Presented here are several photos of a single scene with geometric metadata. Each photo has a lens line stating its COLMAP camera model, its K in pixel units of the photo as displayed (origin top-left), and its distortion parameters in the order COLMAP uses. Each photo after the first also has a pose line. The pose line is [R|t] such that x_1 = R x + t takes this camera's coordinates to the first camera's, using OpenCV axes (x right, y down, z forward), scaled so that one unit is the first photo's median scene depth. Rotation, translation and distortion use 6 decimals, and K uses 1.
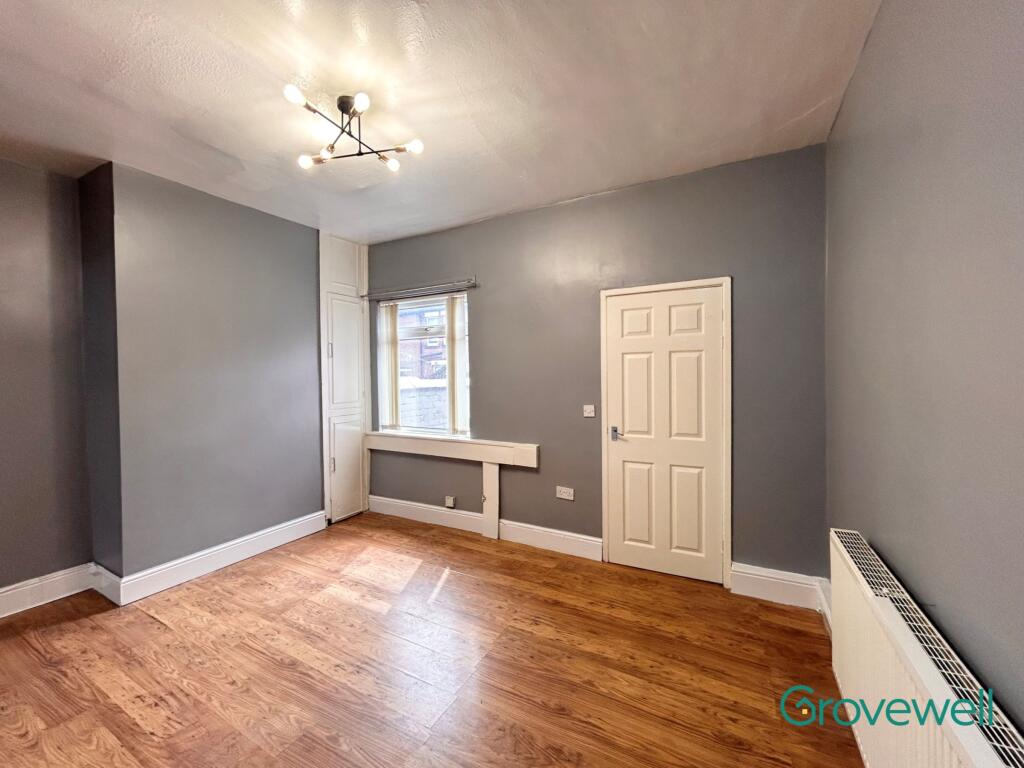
lens RADIAL K [[417.0, 0, 512.0], [0, 417.0, 384.0], [0, 0, 1]] dist [-0.001491, 0.000553]
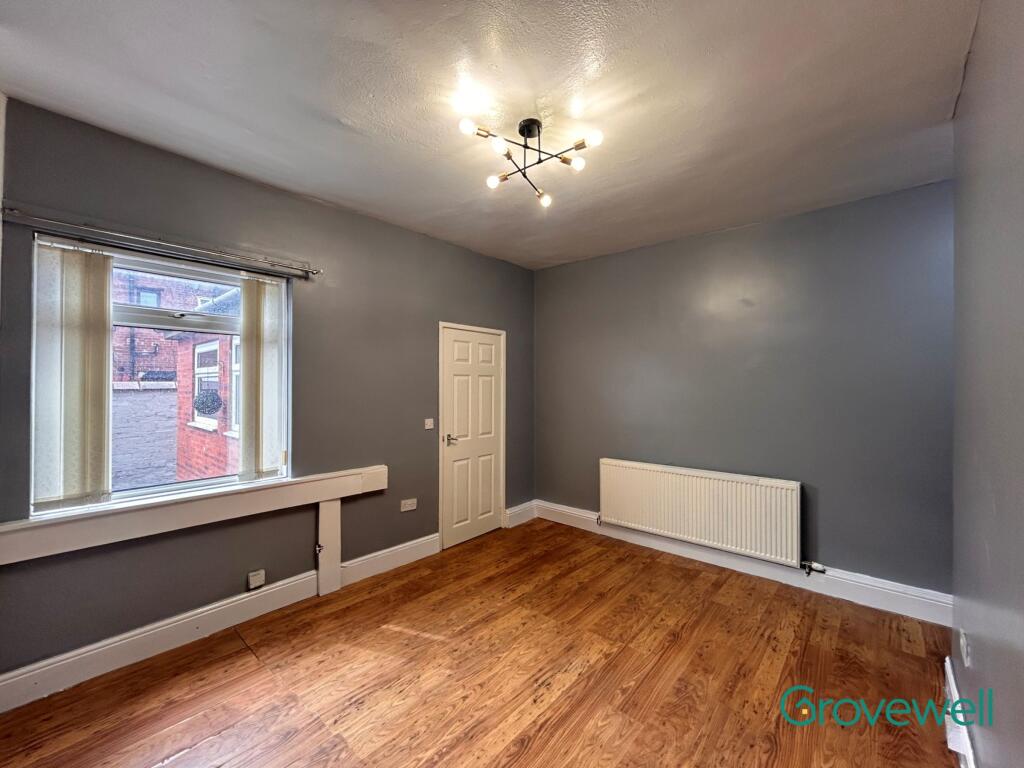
lens RADIAL K [[417.0, 0, 512.0], [0, 417.0, 384.0], [0, 0, 1]] dist [-0.001491, 0.000553]
pose [[0.216268, 0.015149, 0.976216, -0.890805], [0.016905, 0.999672, -0.019259, -0.018780], [-0.976188, 0.020668, 0.215941, 0.540874]]
